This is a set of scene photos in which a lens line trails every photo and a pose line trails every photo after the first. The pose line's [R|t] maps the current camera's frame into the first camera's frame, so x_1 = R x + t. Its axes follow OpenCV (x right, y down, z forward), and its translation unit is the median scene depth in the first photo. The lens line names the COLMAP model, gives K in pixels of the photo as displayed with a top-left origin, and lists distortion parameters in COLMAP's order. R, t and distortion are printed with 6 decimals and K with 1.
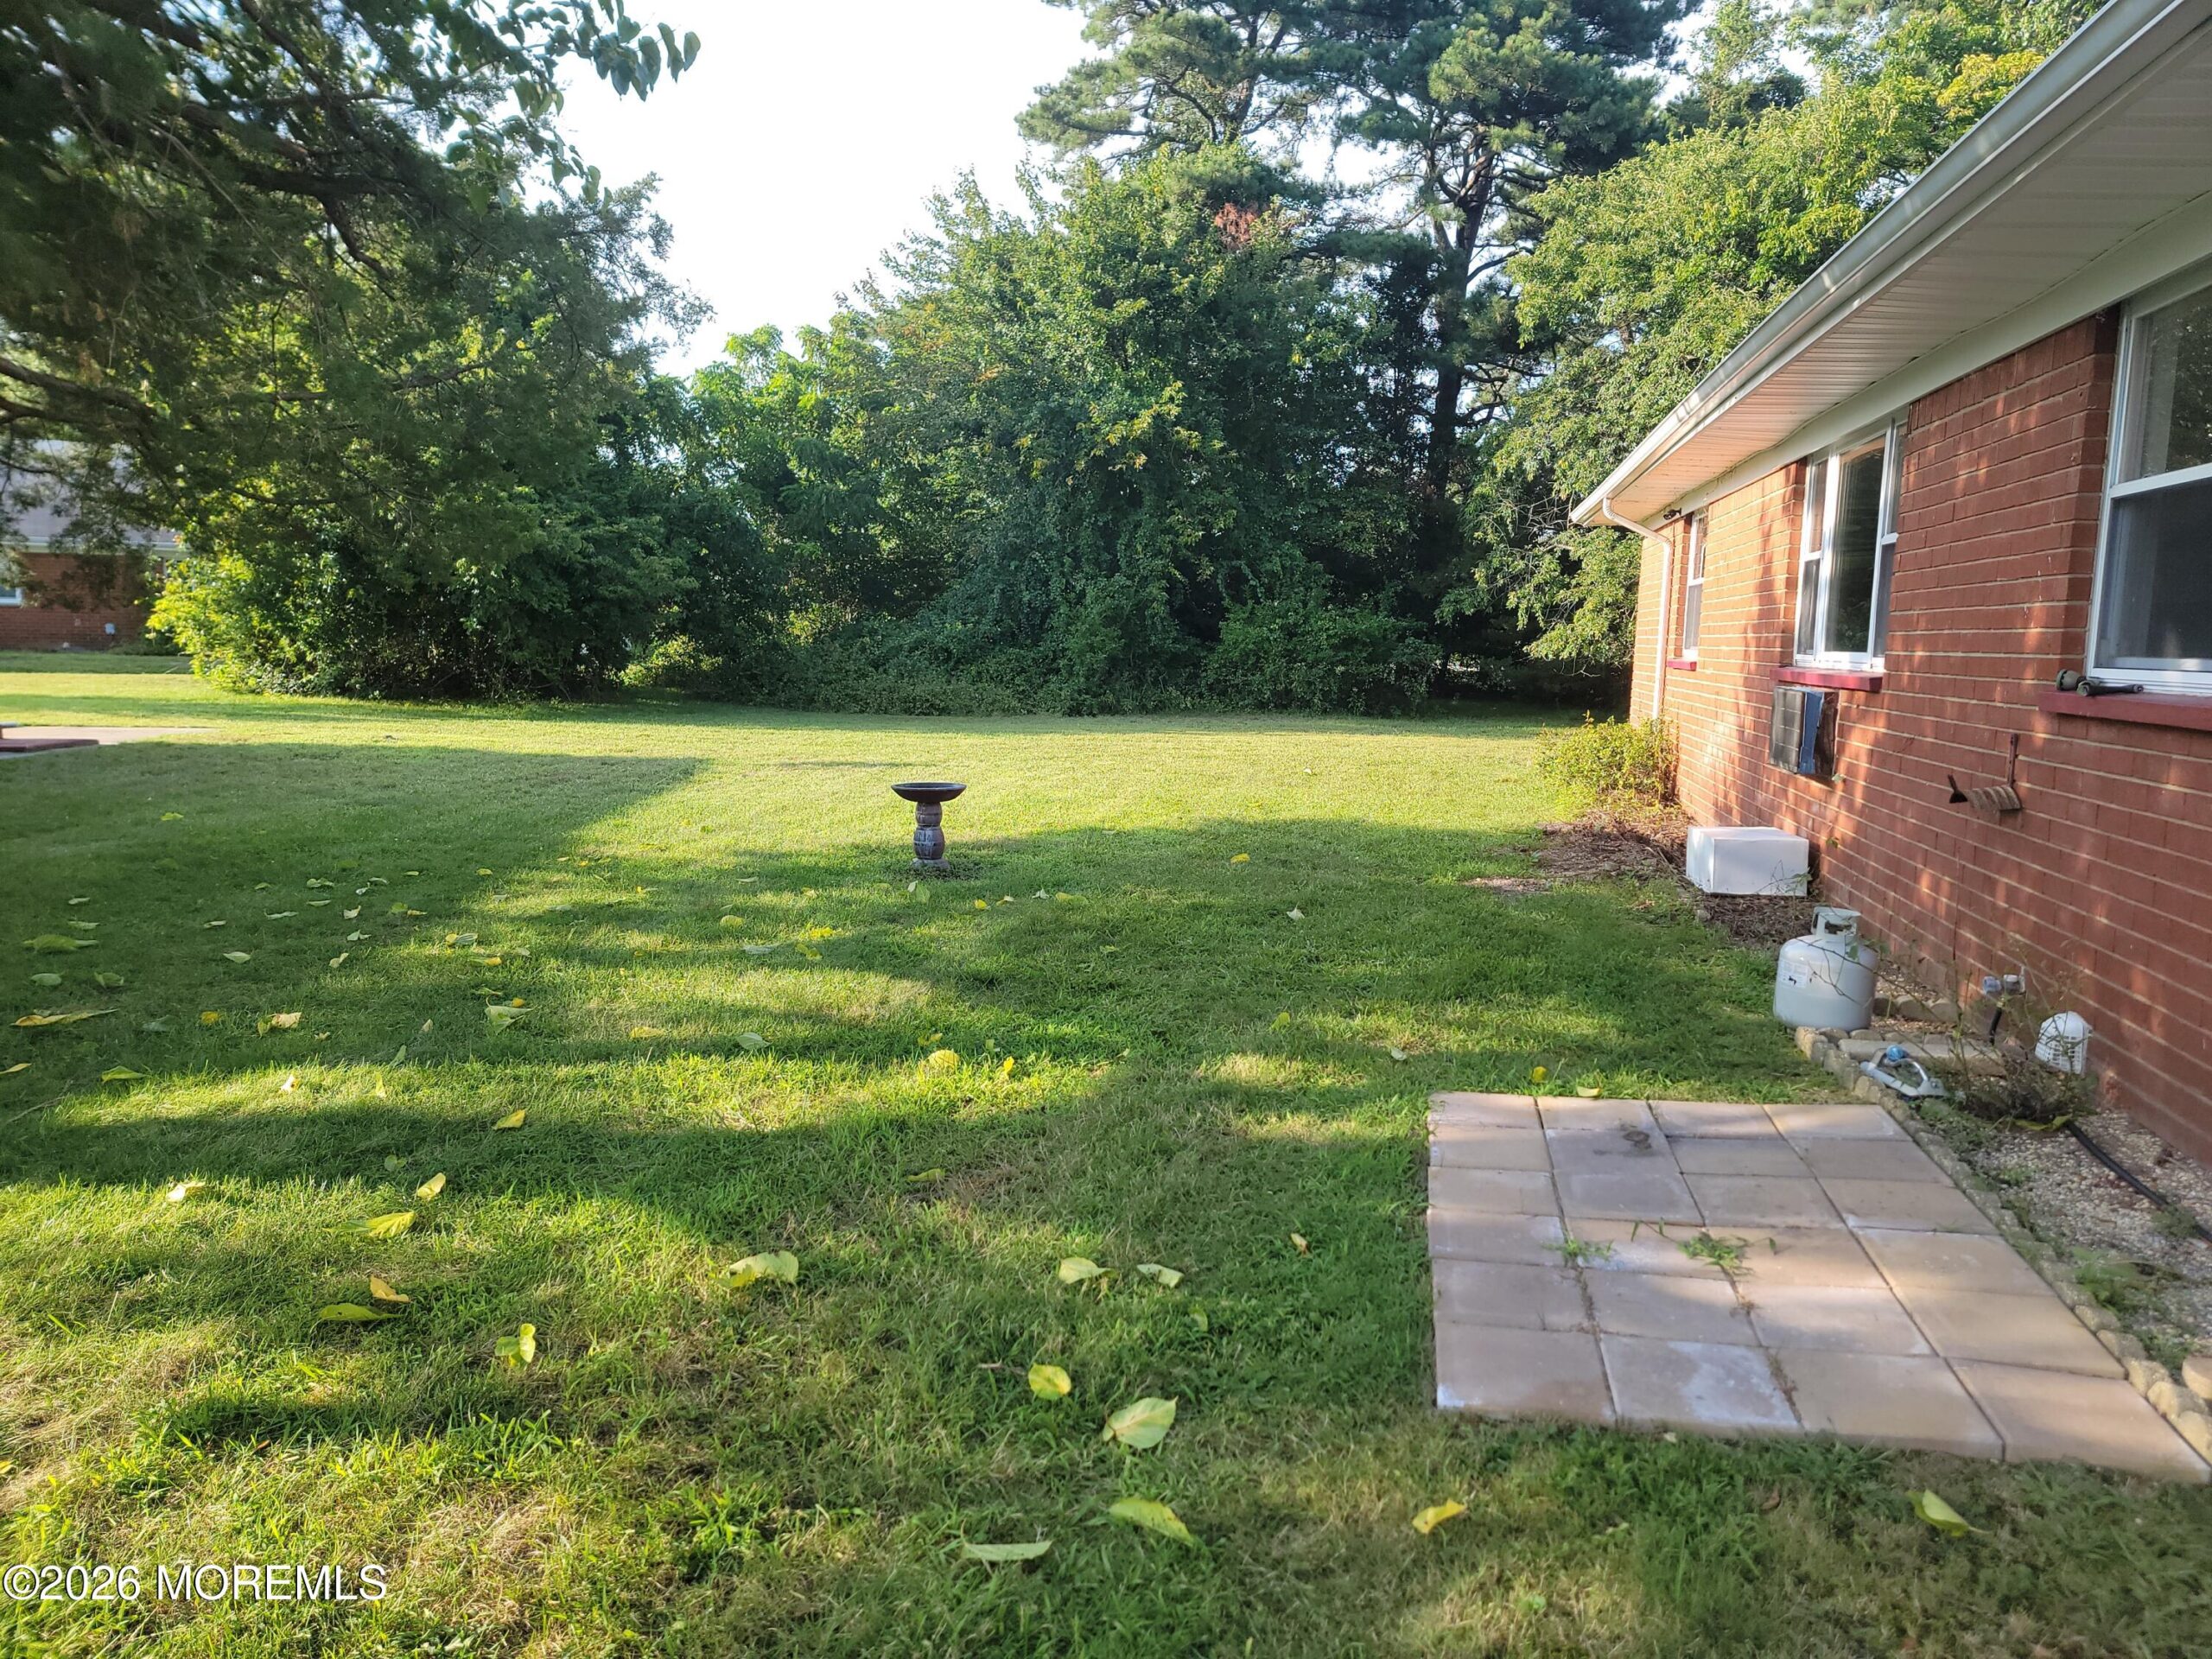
lens RADIAL K [[1535.3, 0, 1183.4], [0, 1535.3, 831.6], [0, 0, 1]] dist [0.126564, -0.069521]
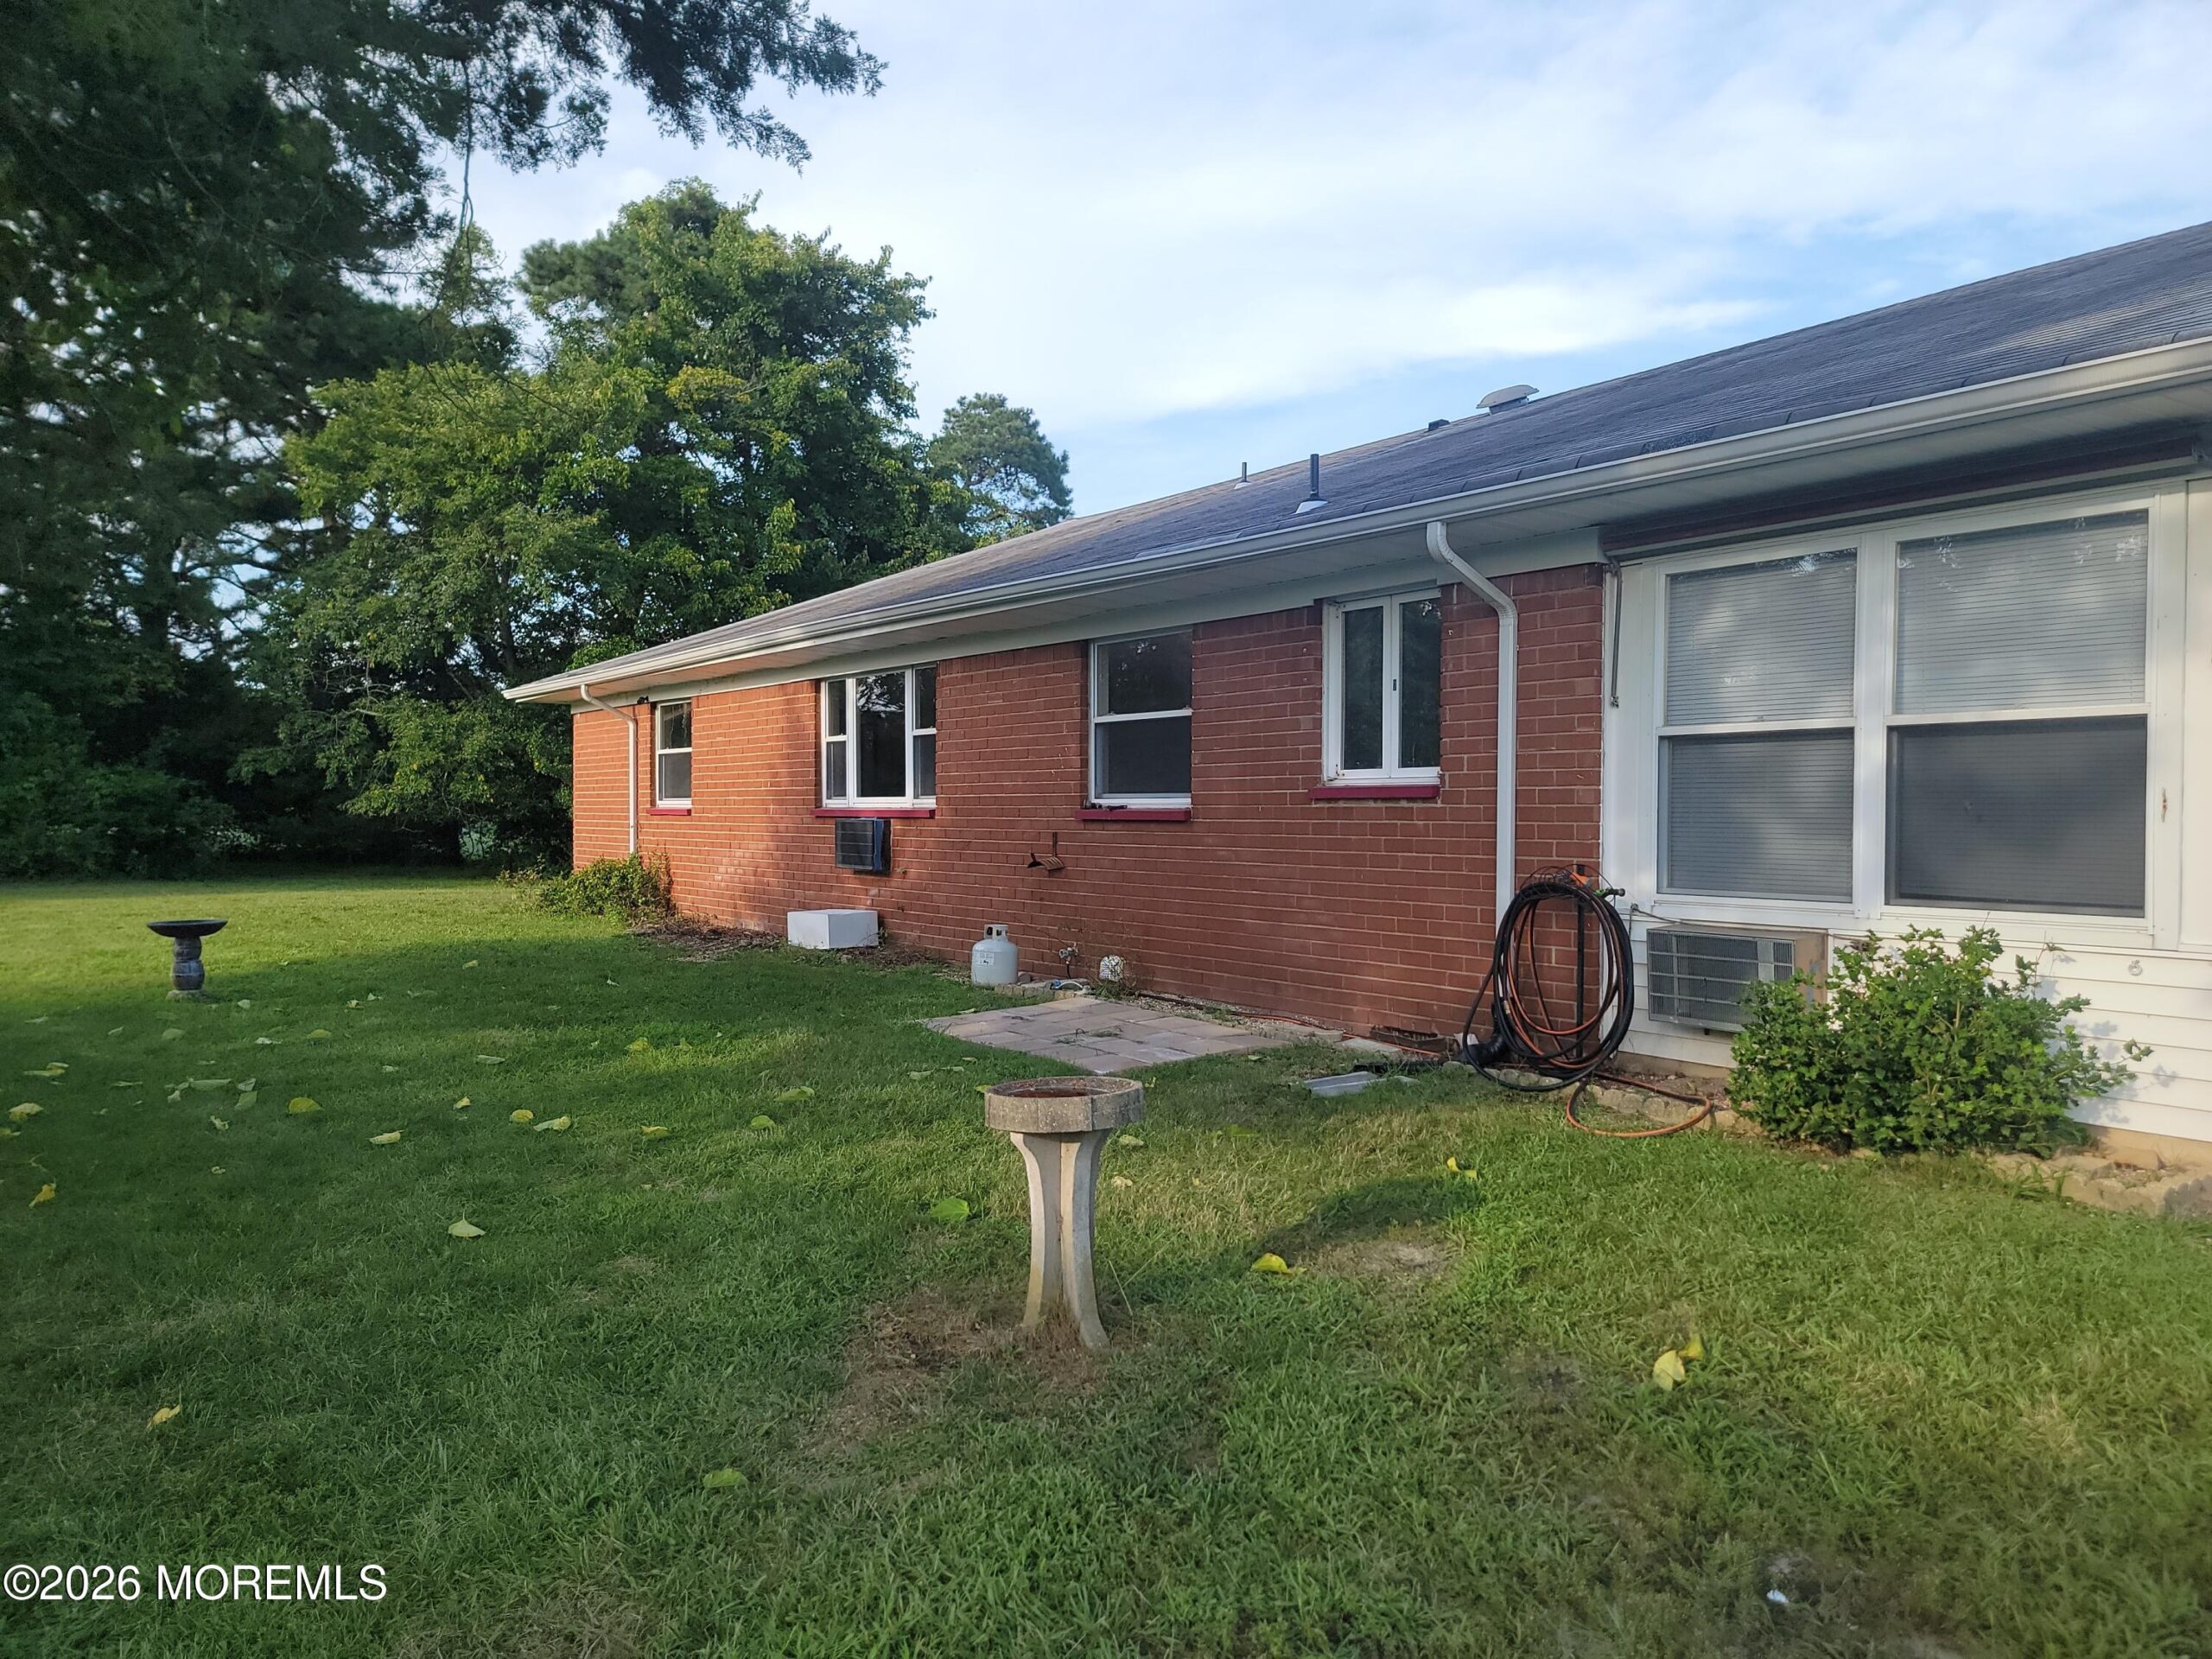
lens RADIAL K [[1528.3, 0, 1116.1], [0, 1528.3, 834.8], [0, 0, 1]] dist [0.090700, -0.084354]
pose [[0.691377, -0.027218, 0.721981, -0.168653], [0.100234, 0.993240, -0.058542, 0.013101], [-0.715507, 0.112842, 0.689432, -0.084727]]
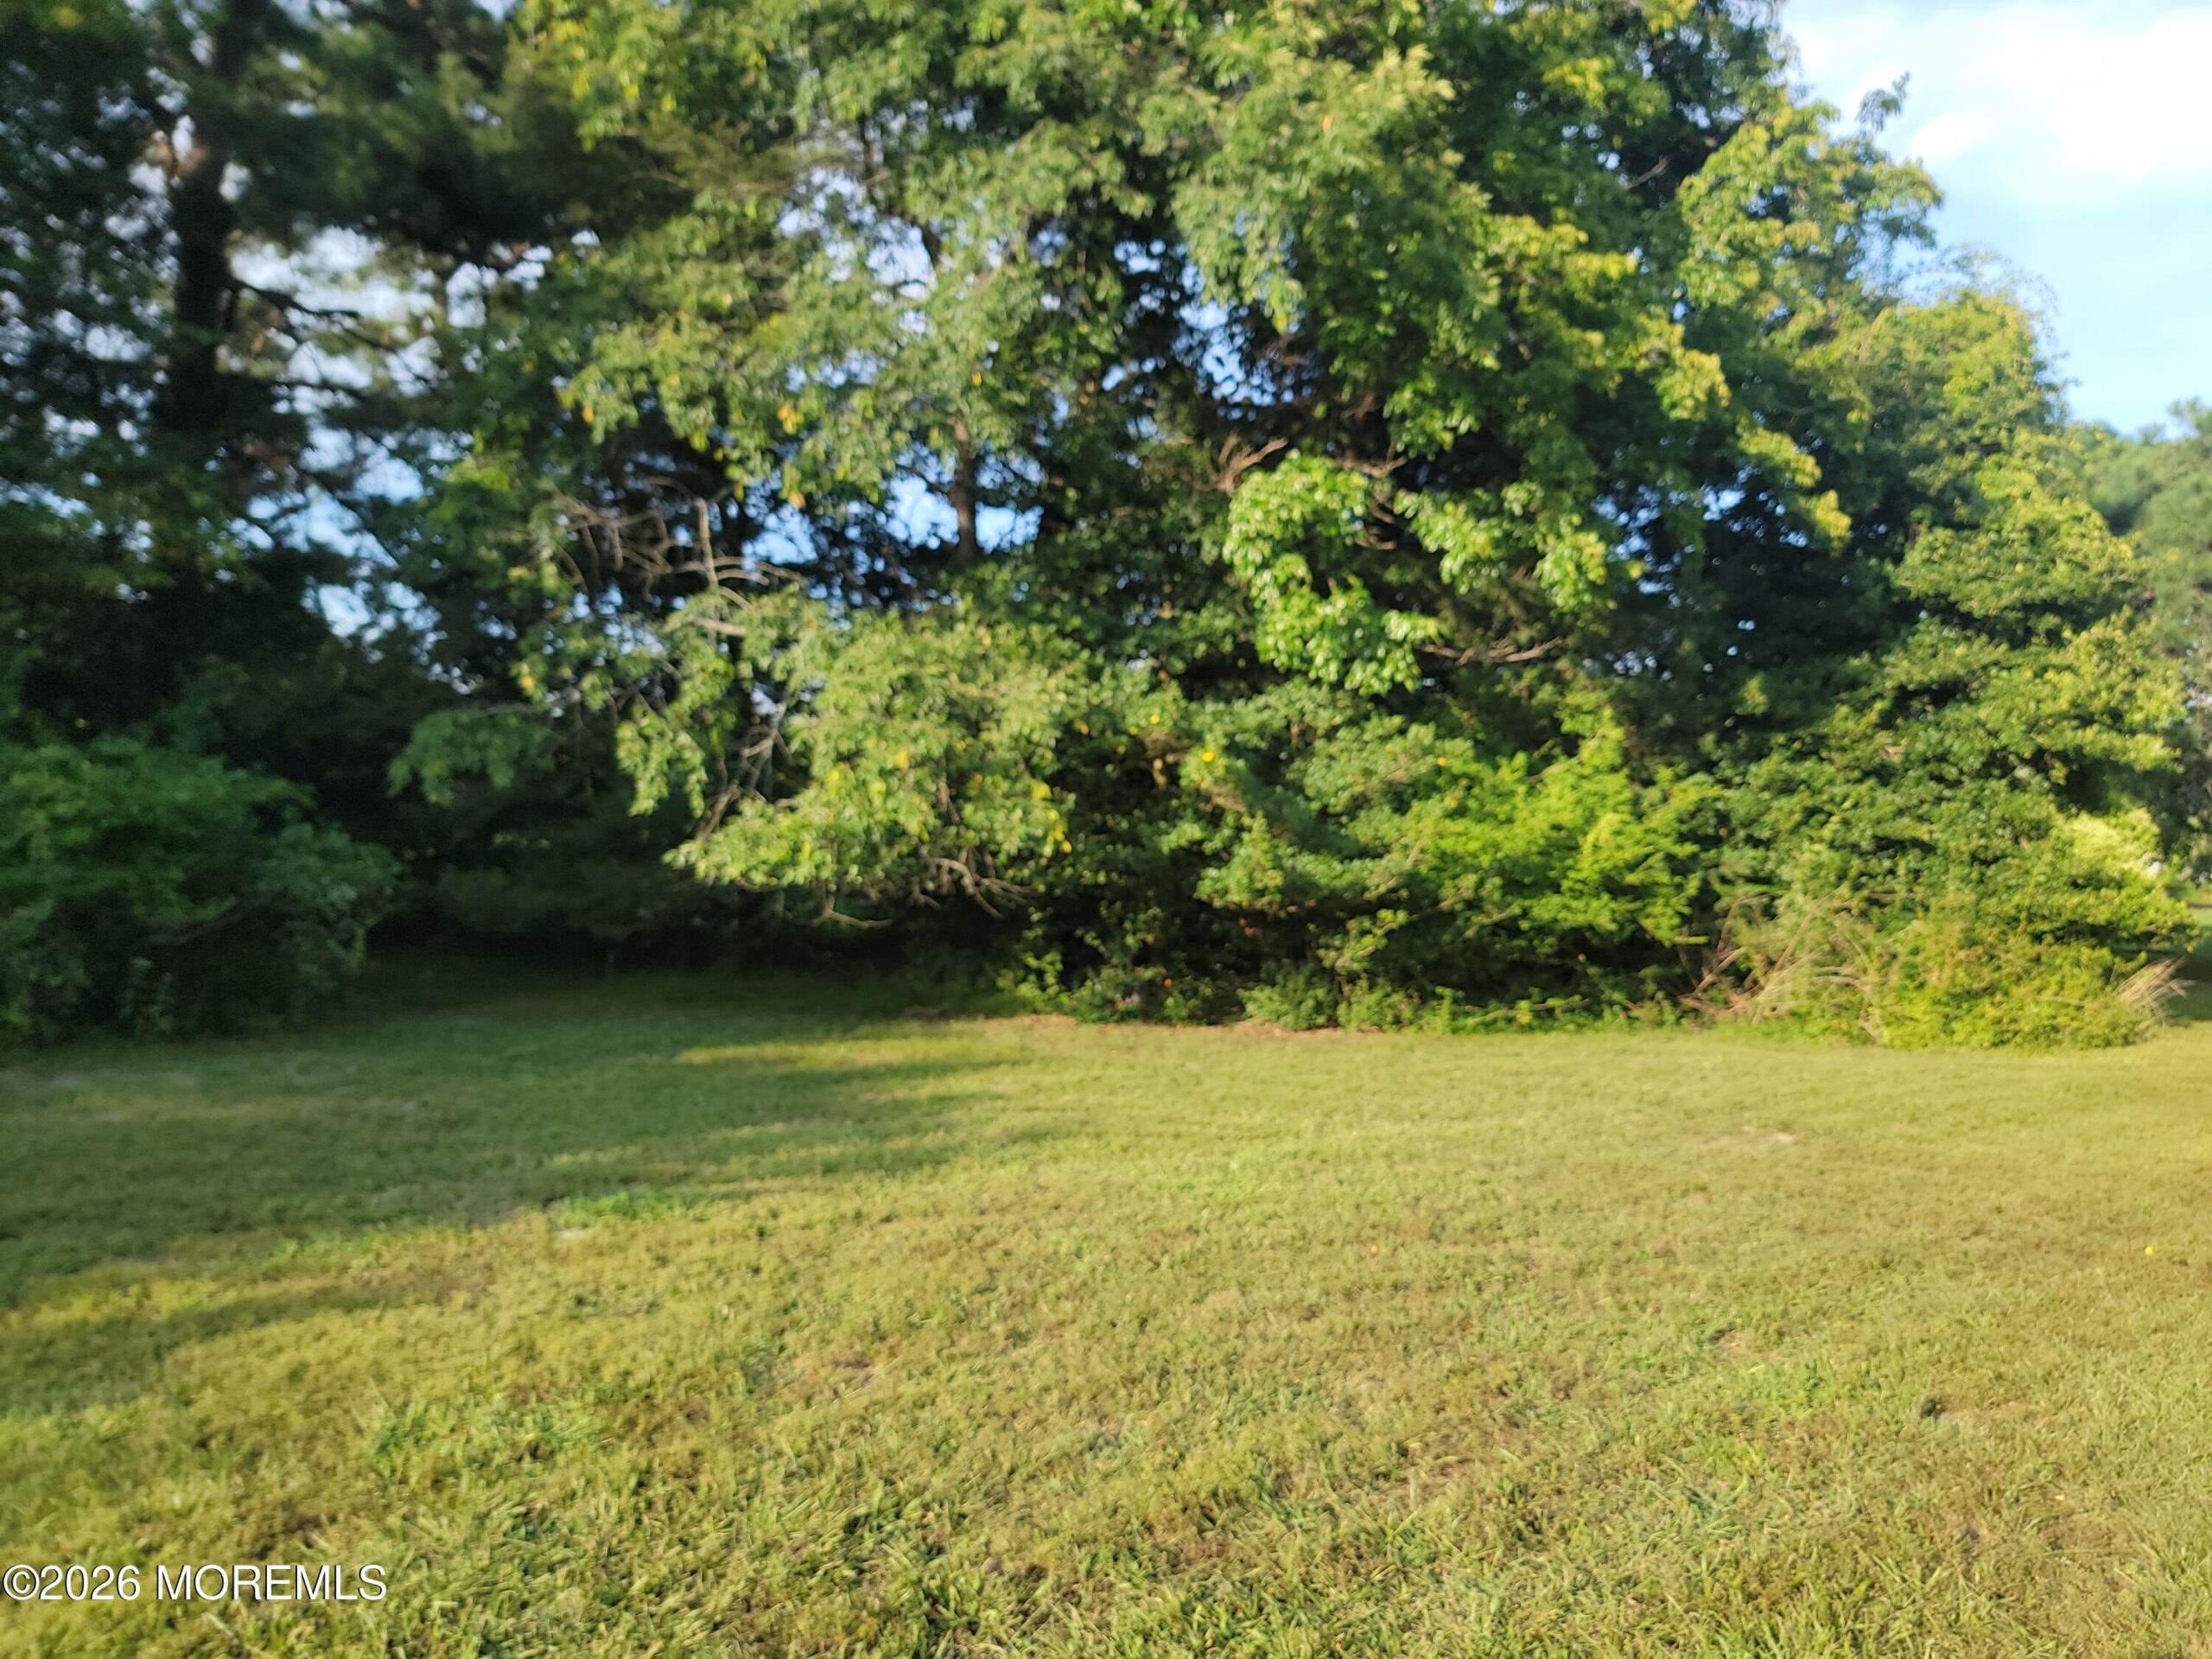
lens RADIAL K [[1609.9, 0, 1109.6], [0, 1609.9, 862.9], [0, 0, 1]] dist [0.063301, -0.045365]
pose [[0.707785, -0.018209, 0.706193, 0.008618], [0.083711, 0.994786, -0.058249, -0.082299], [-0.701450, 0.100345, 0.705619, 0.621872]]
